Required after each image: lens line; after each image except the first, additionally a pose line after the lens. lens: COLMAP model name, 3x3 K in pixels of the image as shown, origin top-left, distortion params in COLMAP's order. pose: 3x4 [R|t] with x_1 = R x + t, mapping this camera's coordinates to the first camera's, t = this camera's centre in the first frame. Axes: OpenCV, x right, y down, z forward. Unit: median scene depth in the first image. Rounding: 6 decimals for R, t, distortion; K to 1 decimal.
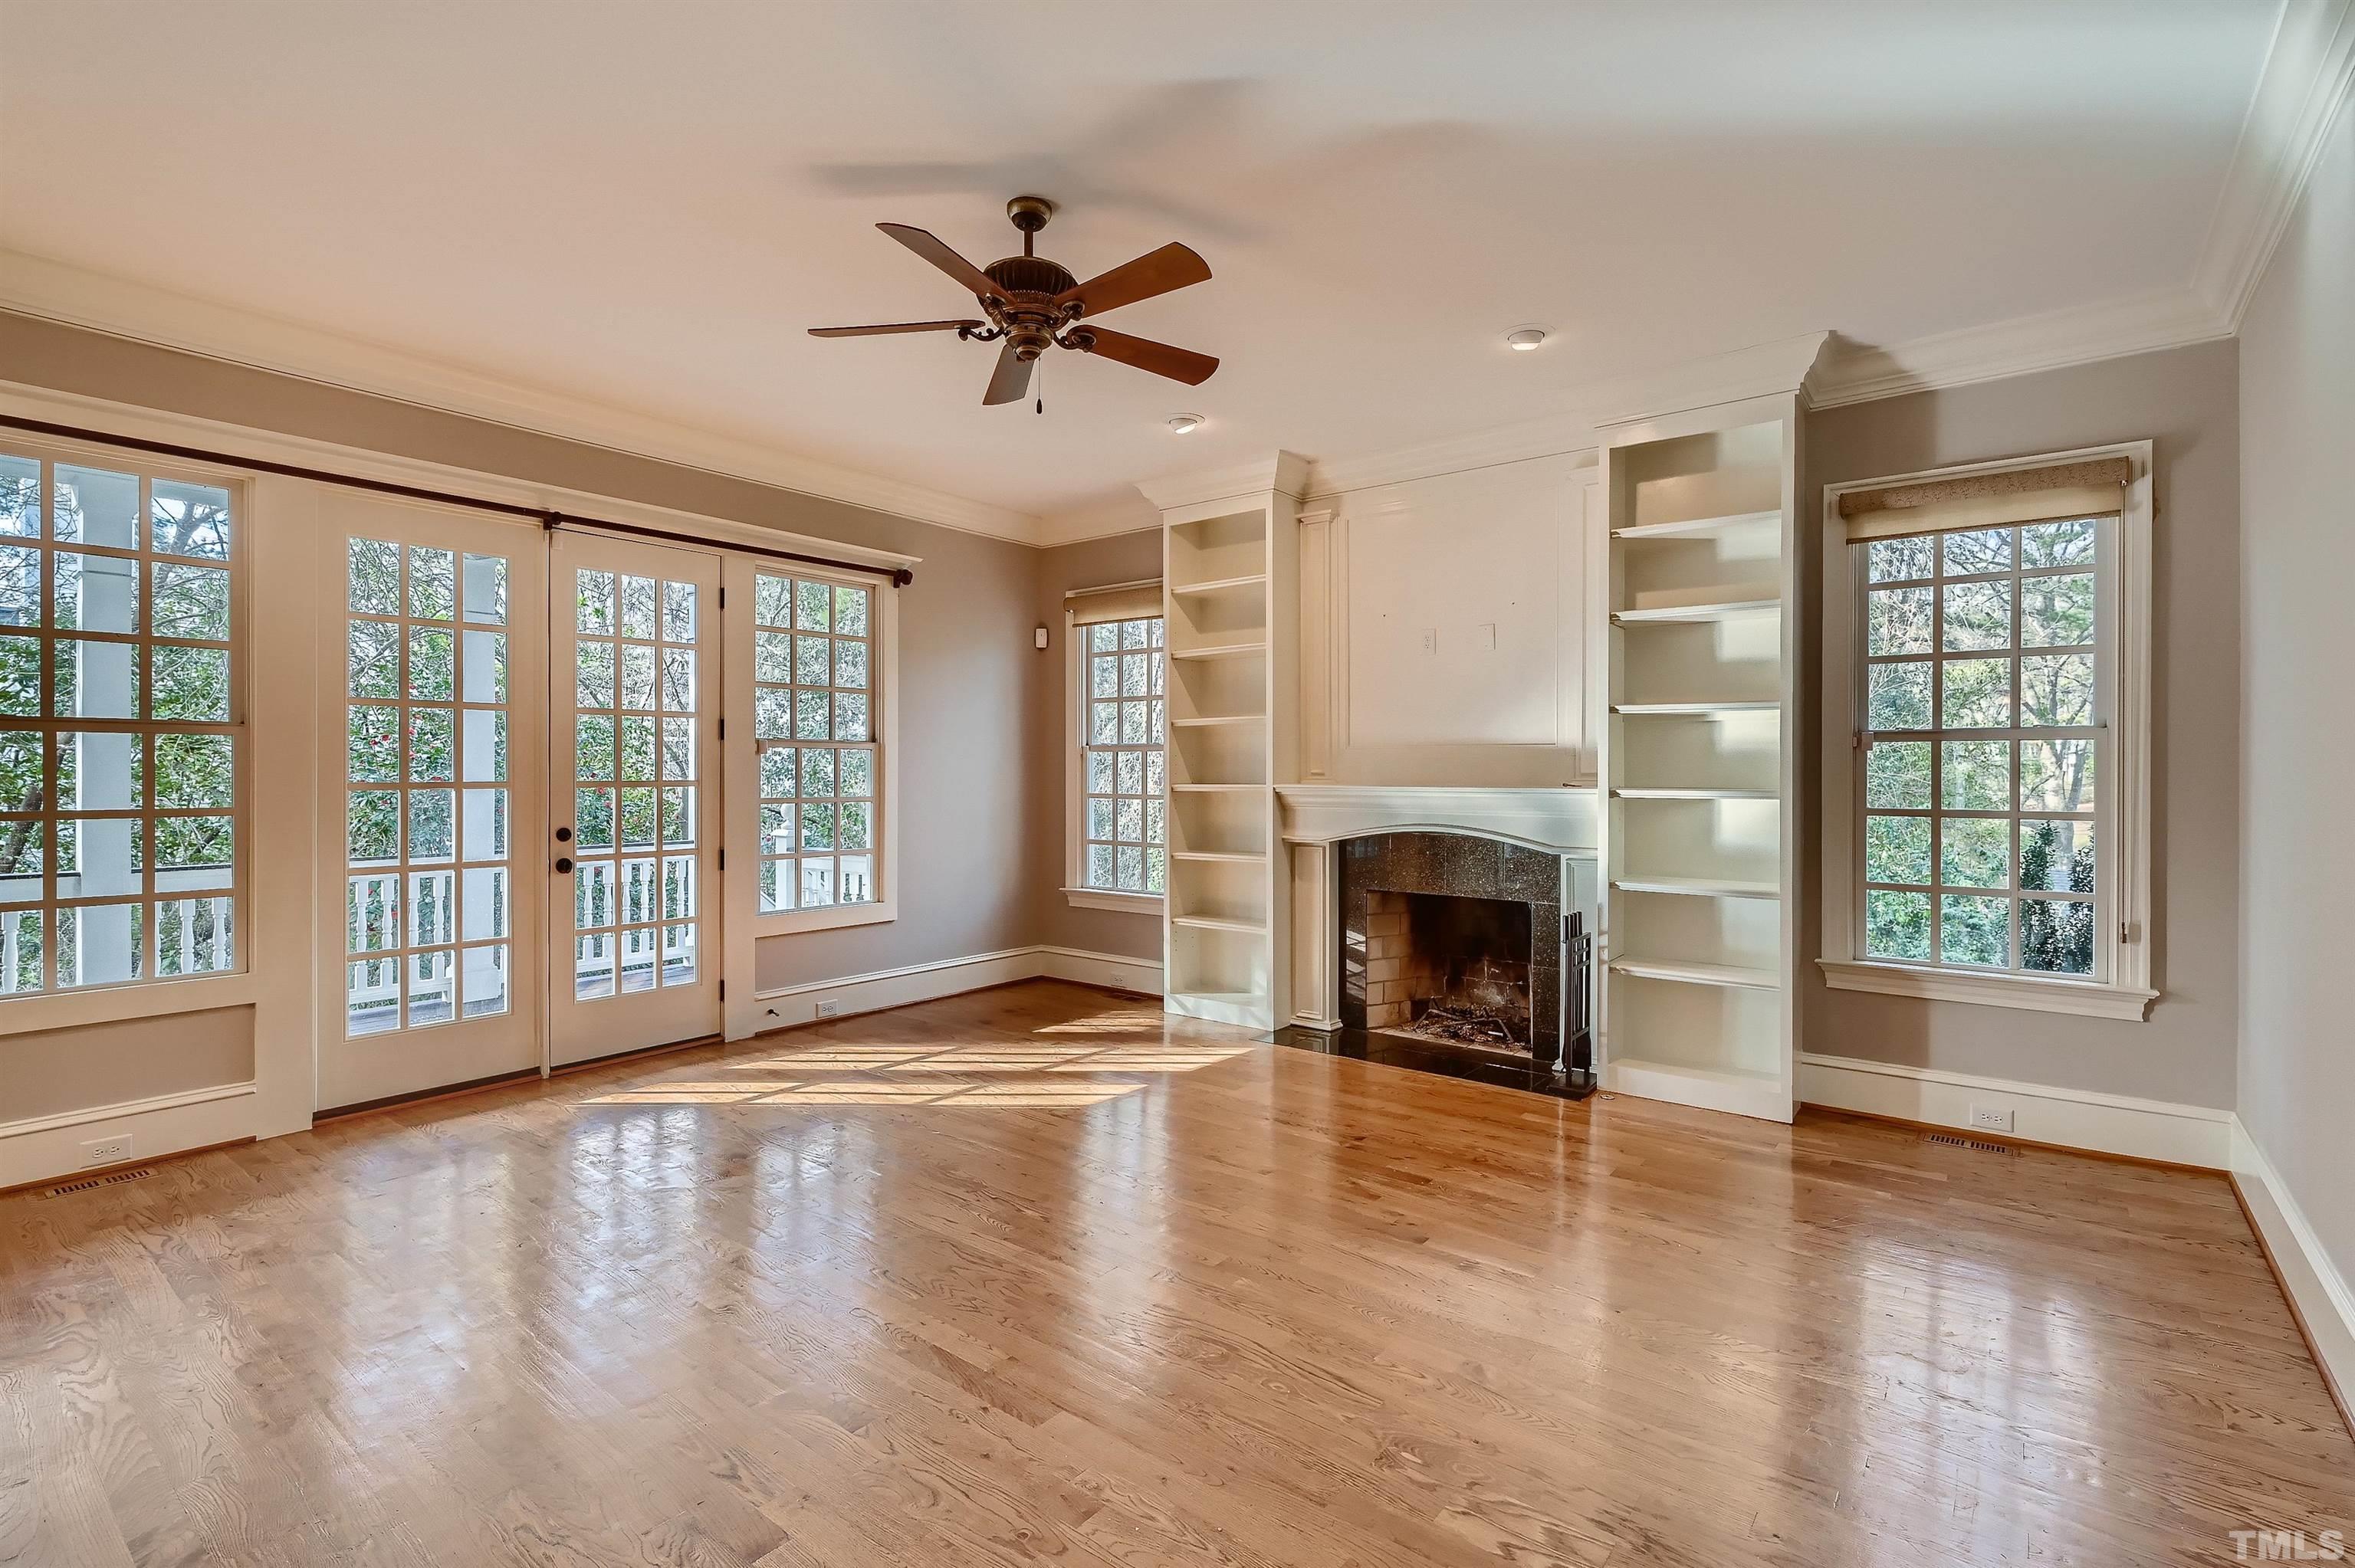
lens RADIAL K [[1087.8, 0, 1173.1], [0, 1087.8, 774.4], [0, 0, 1]] dist [0.000653, -0.000027]
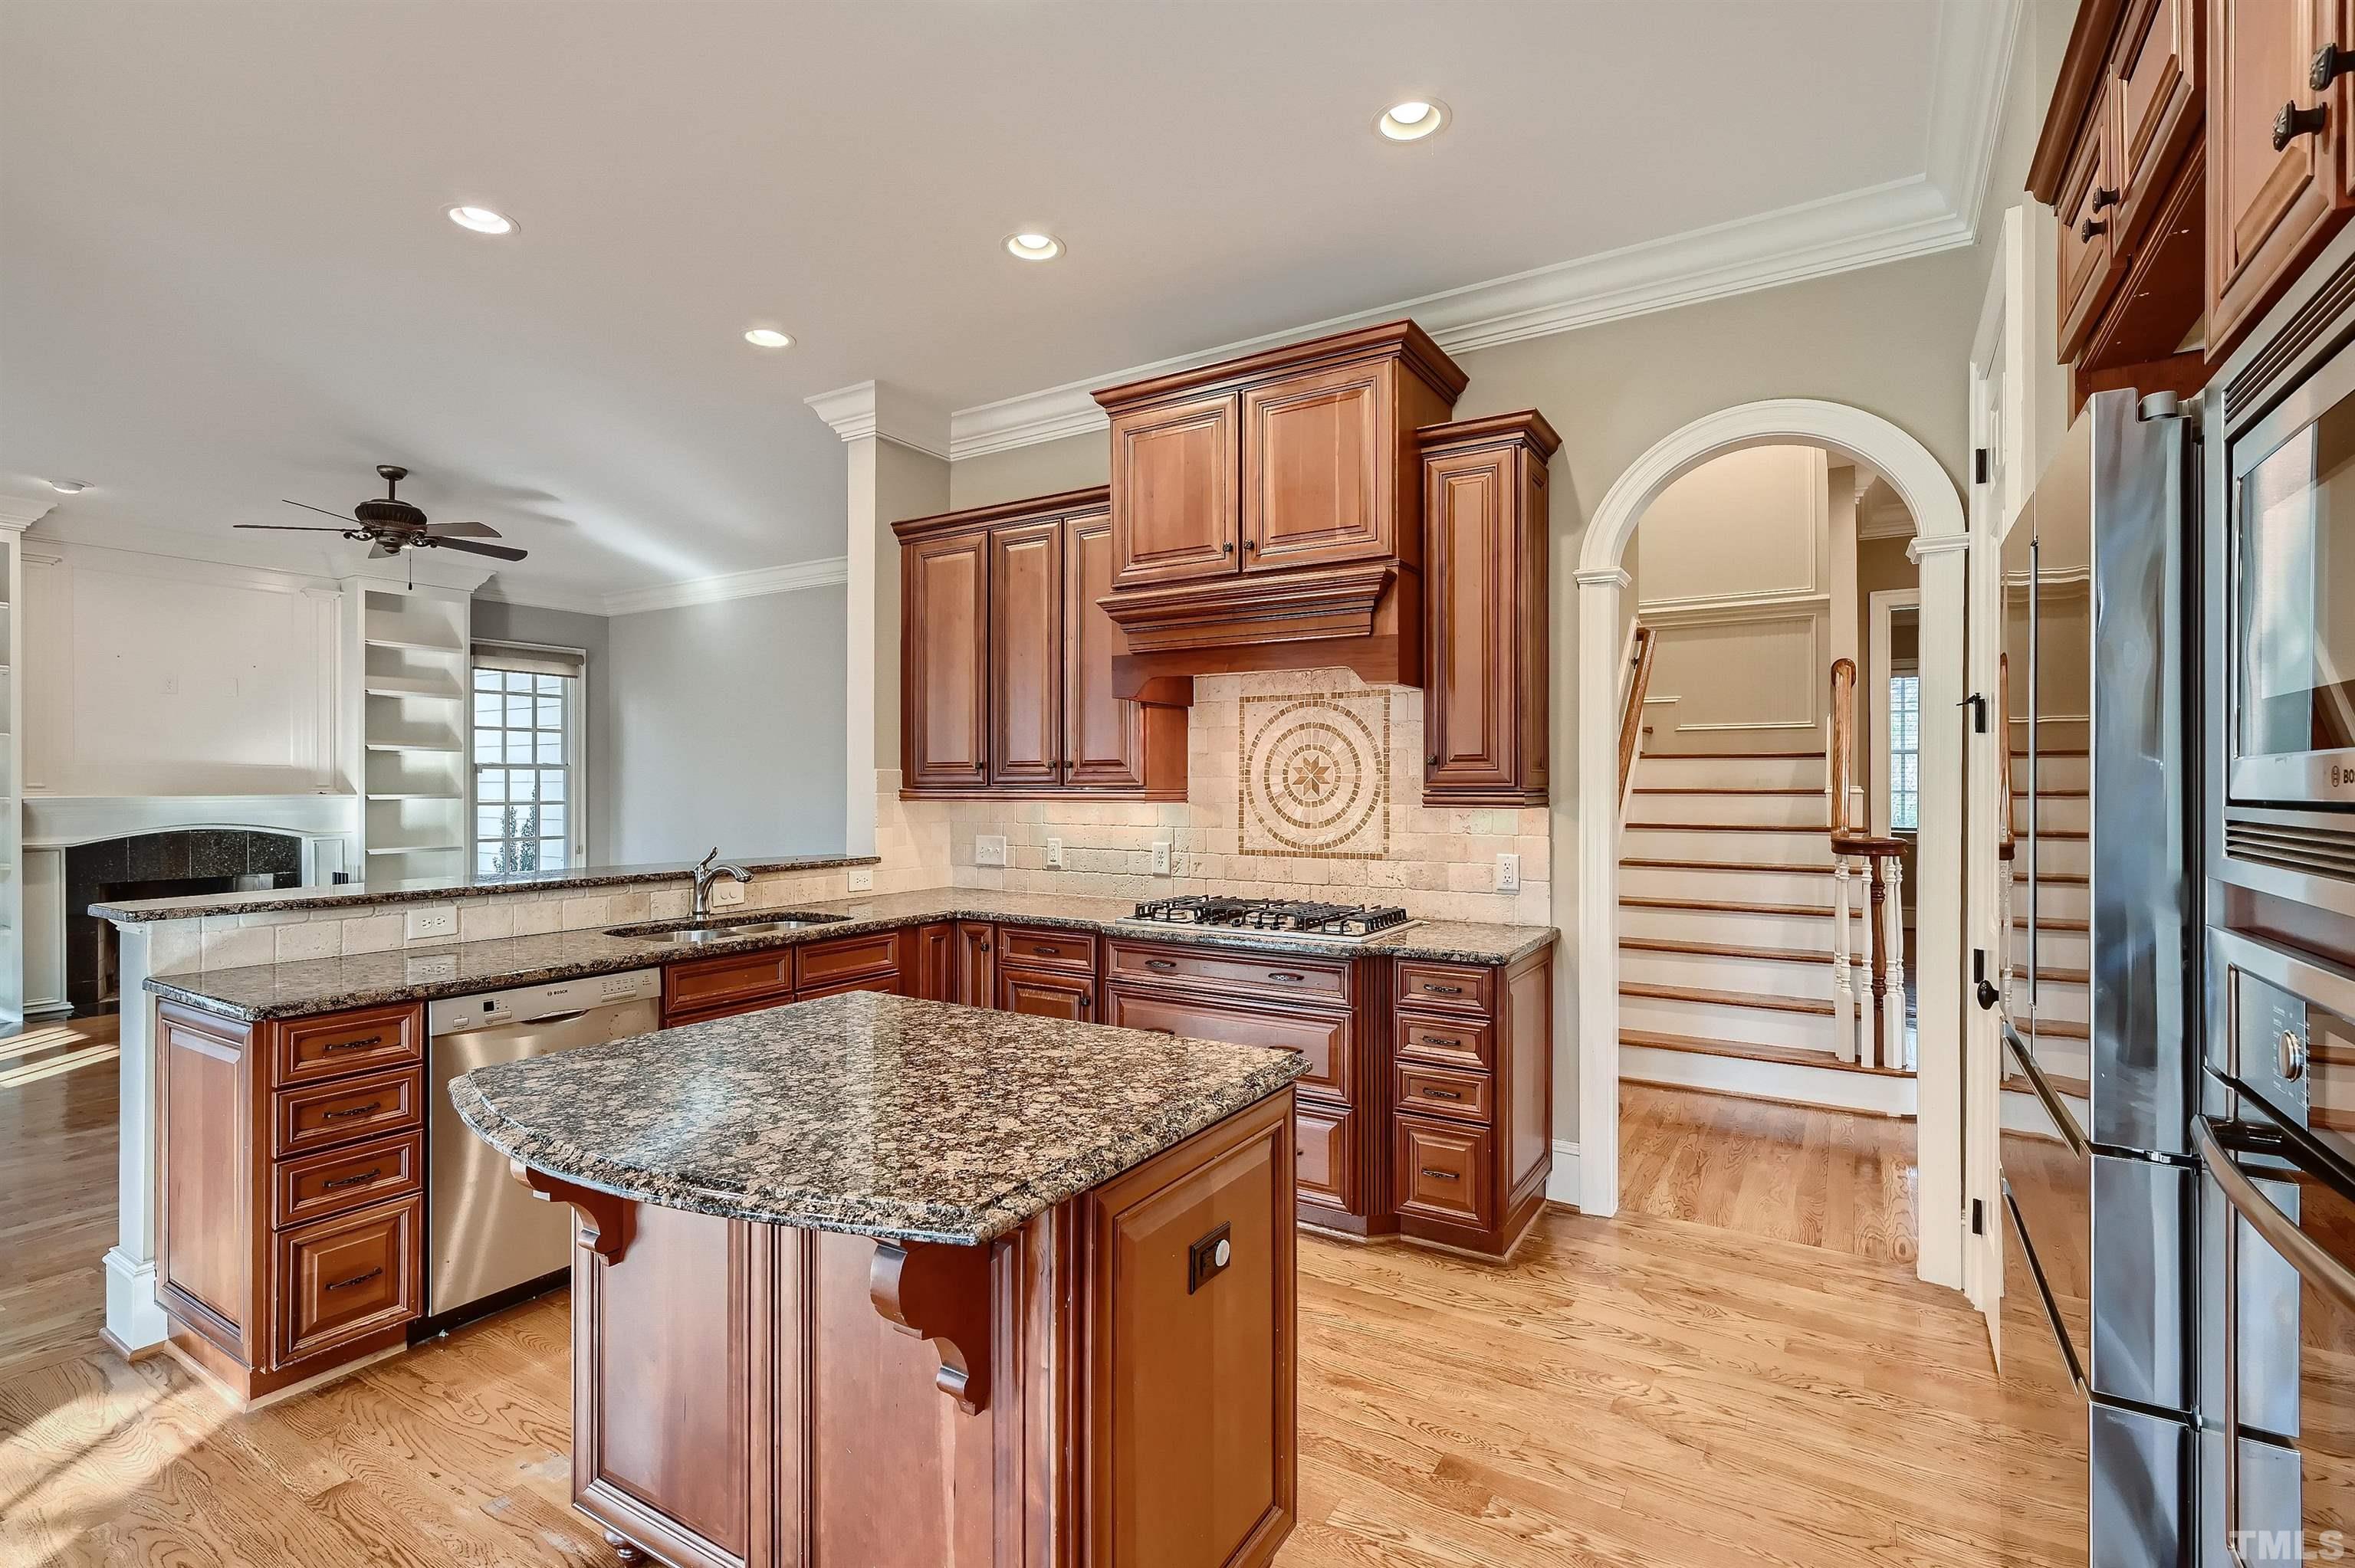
lens RADIAL K [[1087.8, 0, 1170.6], [0, 1087.8, 783.5], [0, 0, 1]] dist [0.000653, -0.000027]
pose [[-0.107031, -0.003844, 0.994248, -1.303021], [0.003207, 0.999986, 0.004211, -0.005934], [-0.994250, 0.003640, -0.107018, -0.045987]]
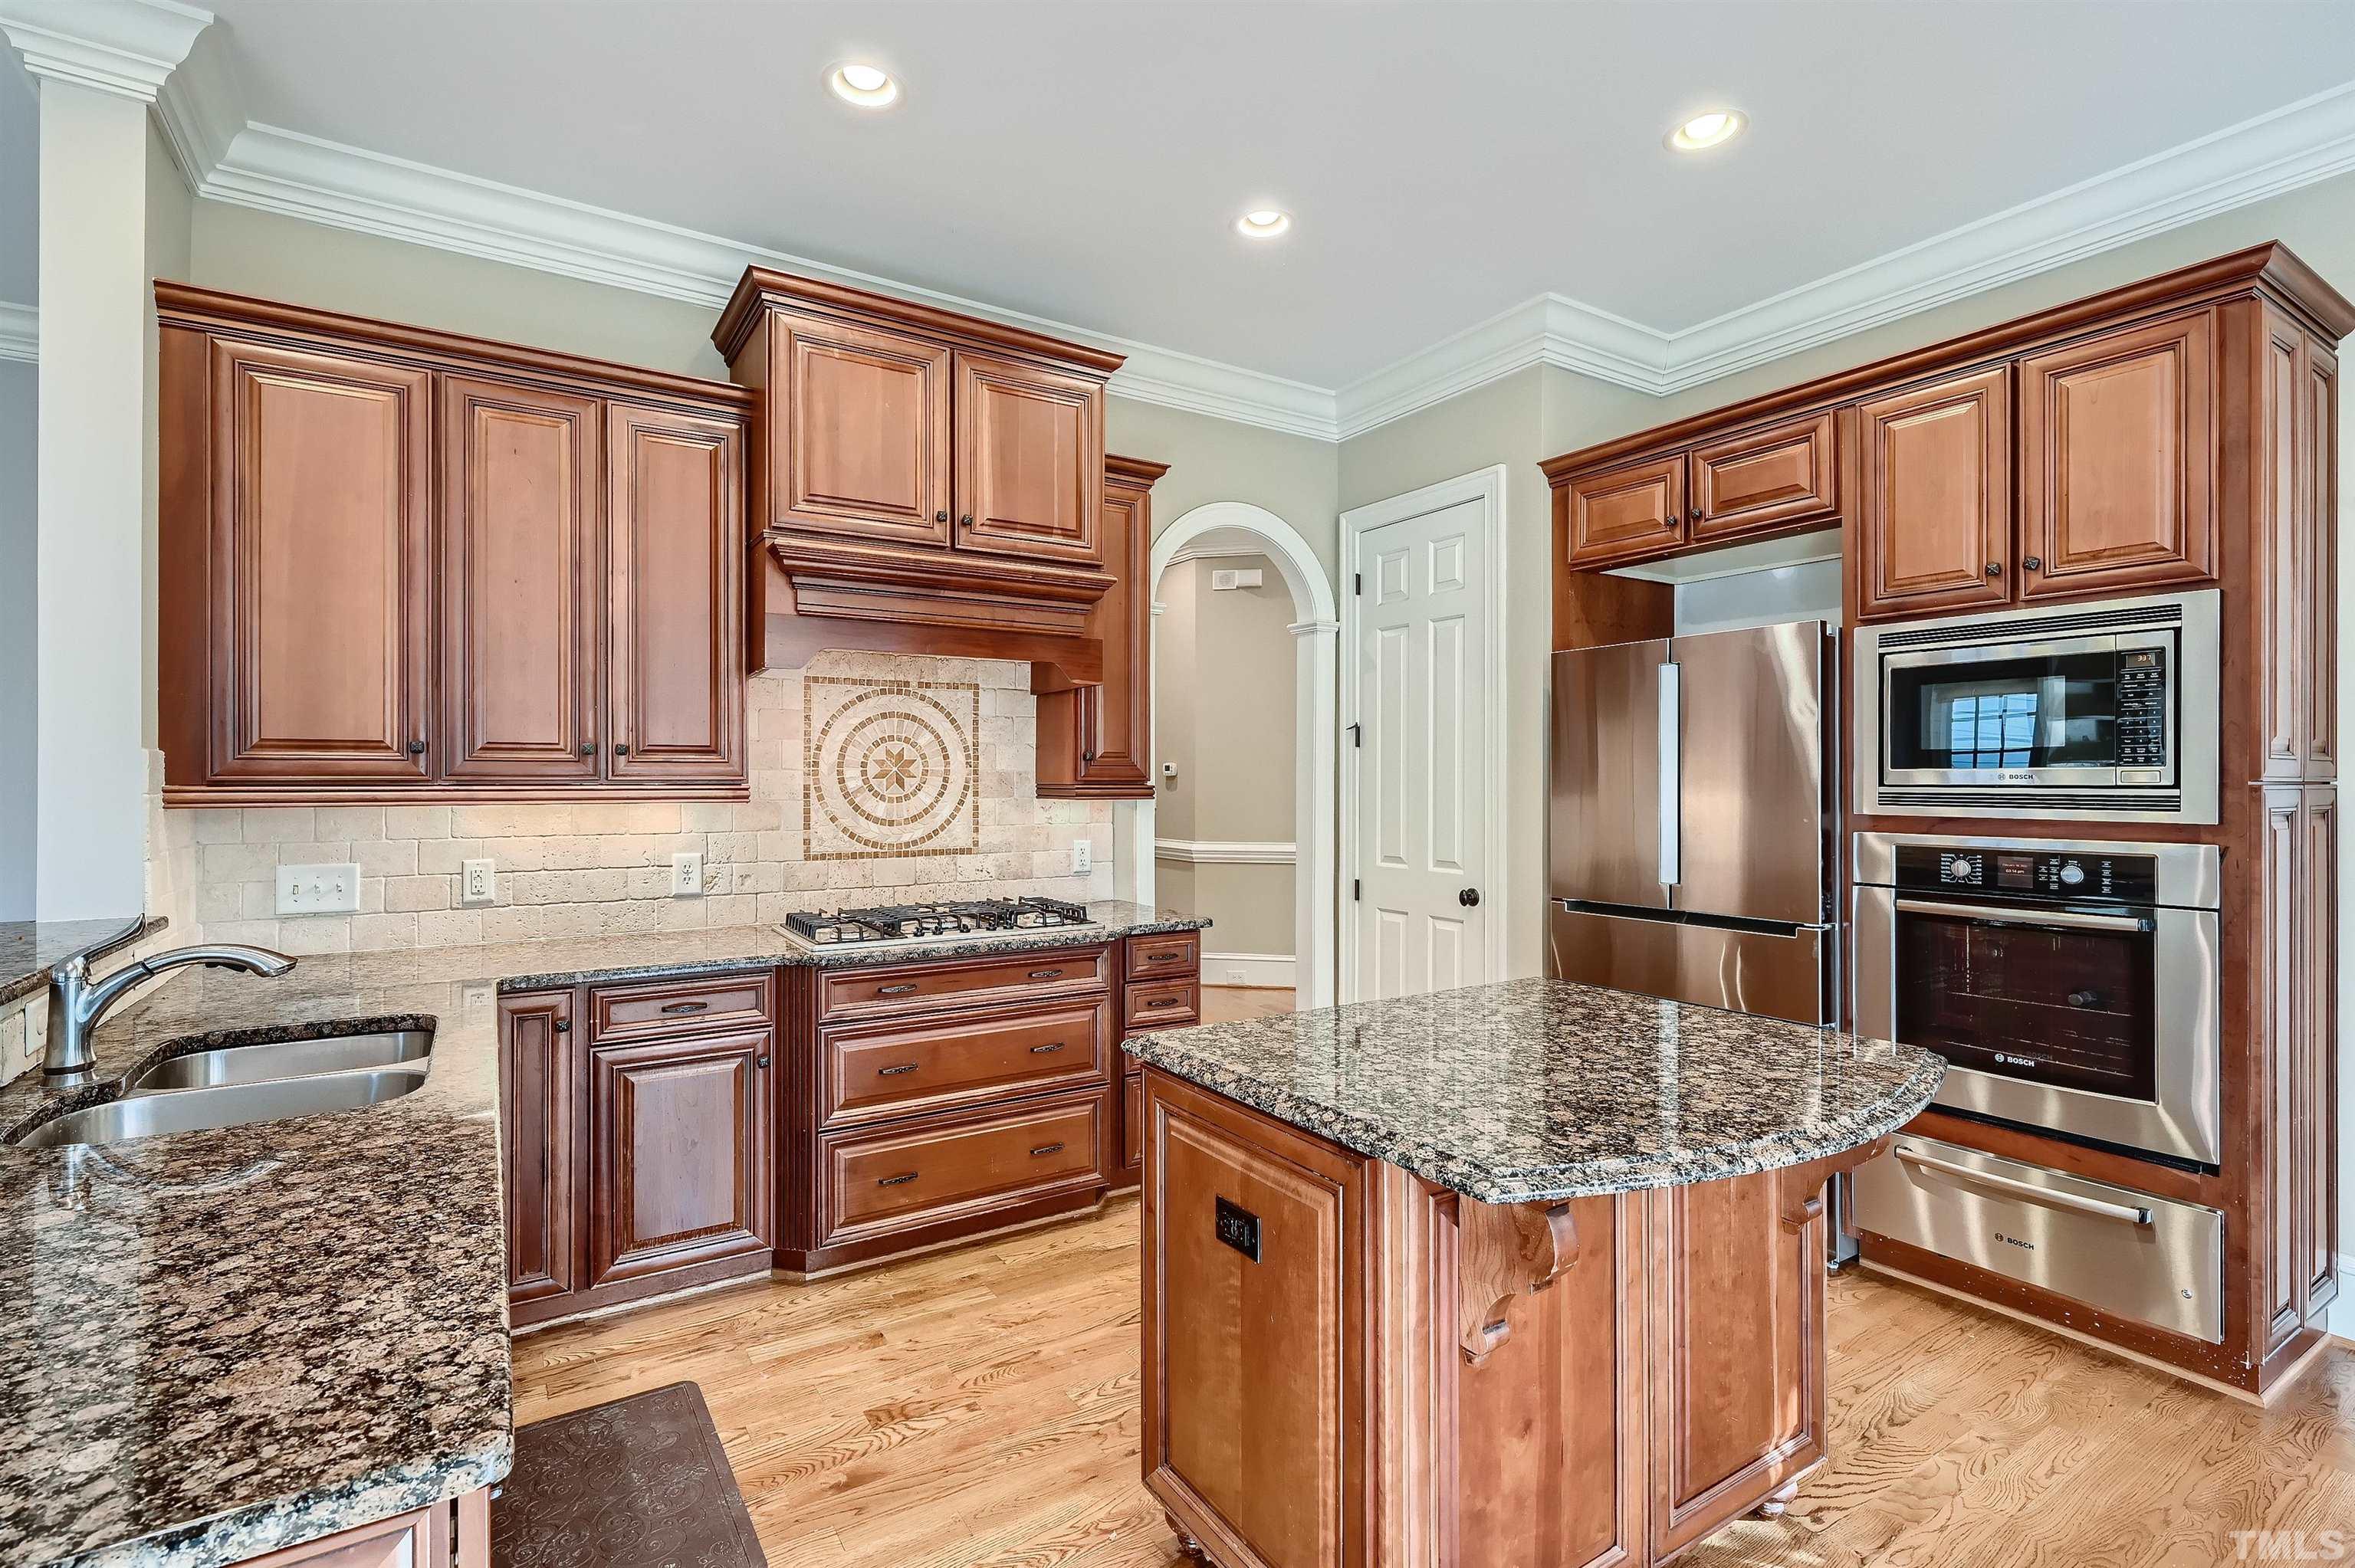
lens RADIAL K [[1087.8, 0, 1175.0], [0, 1087.8, 776.0], [0, 0, 1]] dist [0.000653, -0.000027]
pose [[-0.944362, -0.002187, 0.328900, -0.942107], [-0.002249, 0.999997, 0.000192, -0.003717], [-0.328900, -0.000559, -0.944365, 0.404859]]
